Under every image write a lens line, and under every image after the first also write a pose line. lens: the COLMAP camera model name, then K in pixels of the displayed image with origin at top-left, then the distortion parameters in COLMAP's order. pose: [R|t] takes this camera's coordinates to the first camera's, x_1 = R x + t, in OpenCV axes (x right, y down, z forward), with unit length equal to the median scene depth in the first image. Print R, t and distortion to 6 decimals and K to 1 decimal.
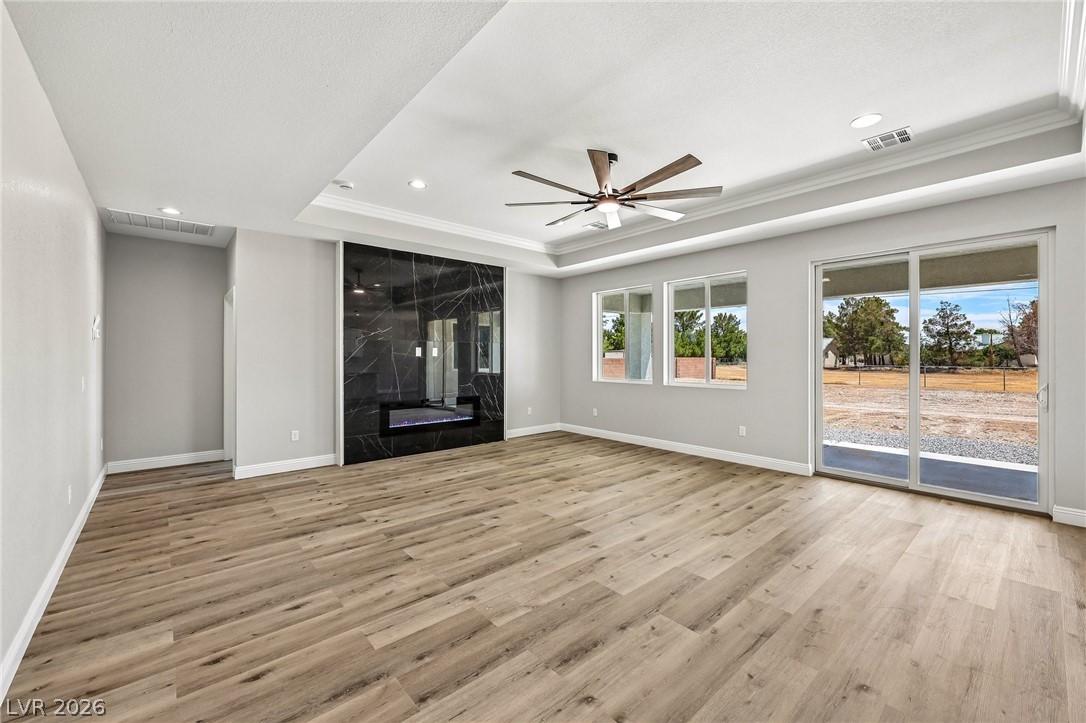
lens RADIAL K [[446.4, 0, 538.3], [0, 446.4, 357.8], [0, 0, 1]] dist [0.001324, 0.000809]
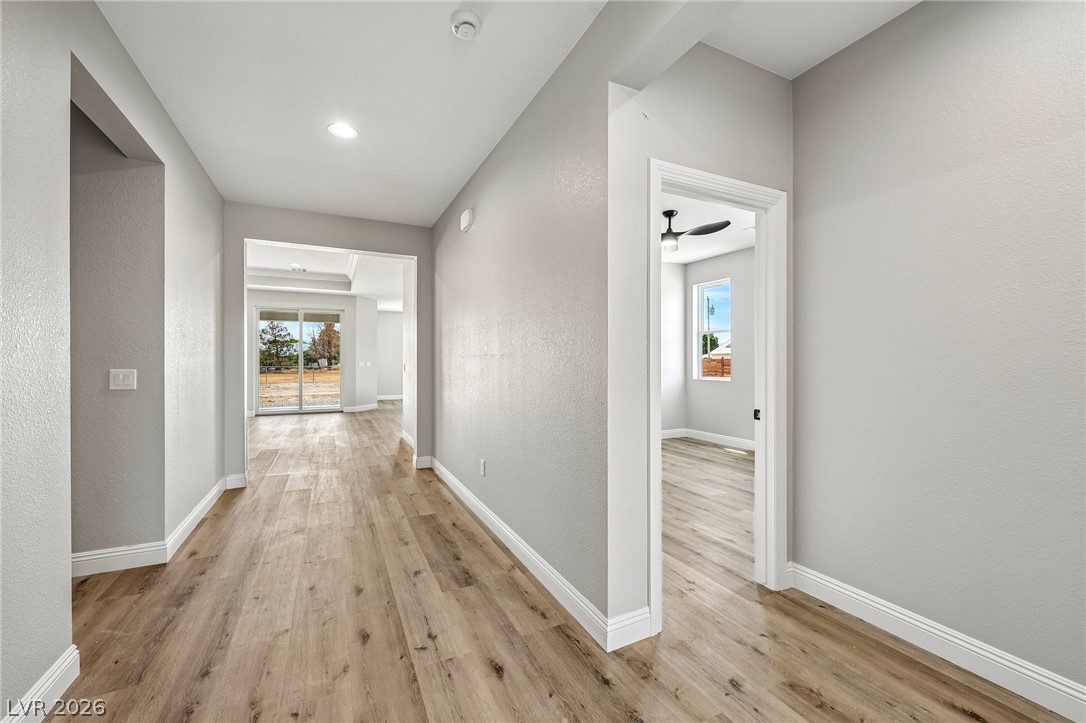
lens RADIAL K [[446.4, 0, 542.2], [0, 446.4, 361.8], [0, 0, 1]] dist [0.001324, 0.000809]
pose [[0.276310, -0.002026, 0.961066, -0.078227], [0.002680, 0.999996, 0.001337, 0.002545], [-0.961065, 0.002206, 0.276314, -0.063165]]
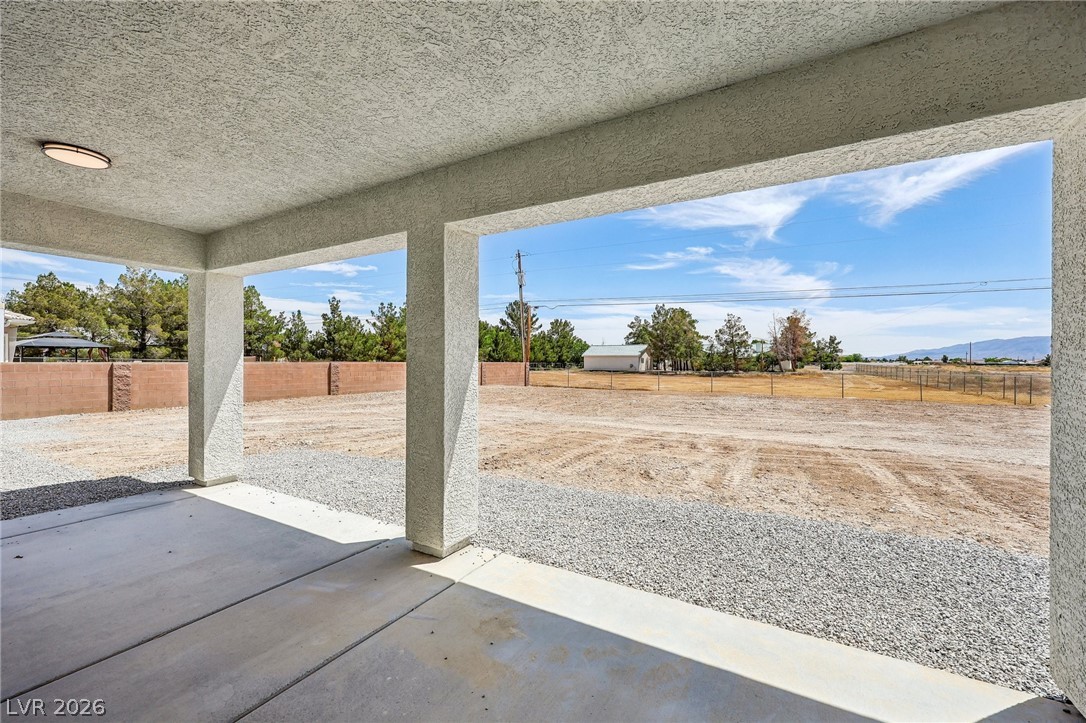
lens RADIAL K [[446.4, 0, 543.5], [0, 446.4, 362.8], [0, 0, 1]] dist [0.001324, 0.000809]
pose [[0.943763, 0.003378, 0.330606, 0.079663], [-0.003872, 0.999992, 0.000836, -0.000265], [-0.330601, -0.002069, 0.943768, 0.079614]]
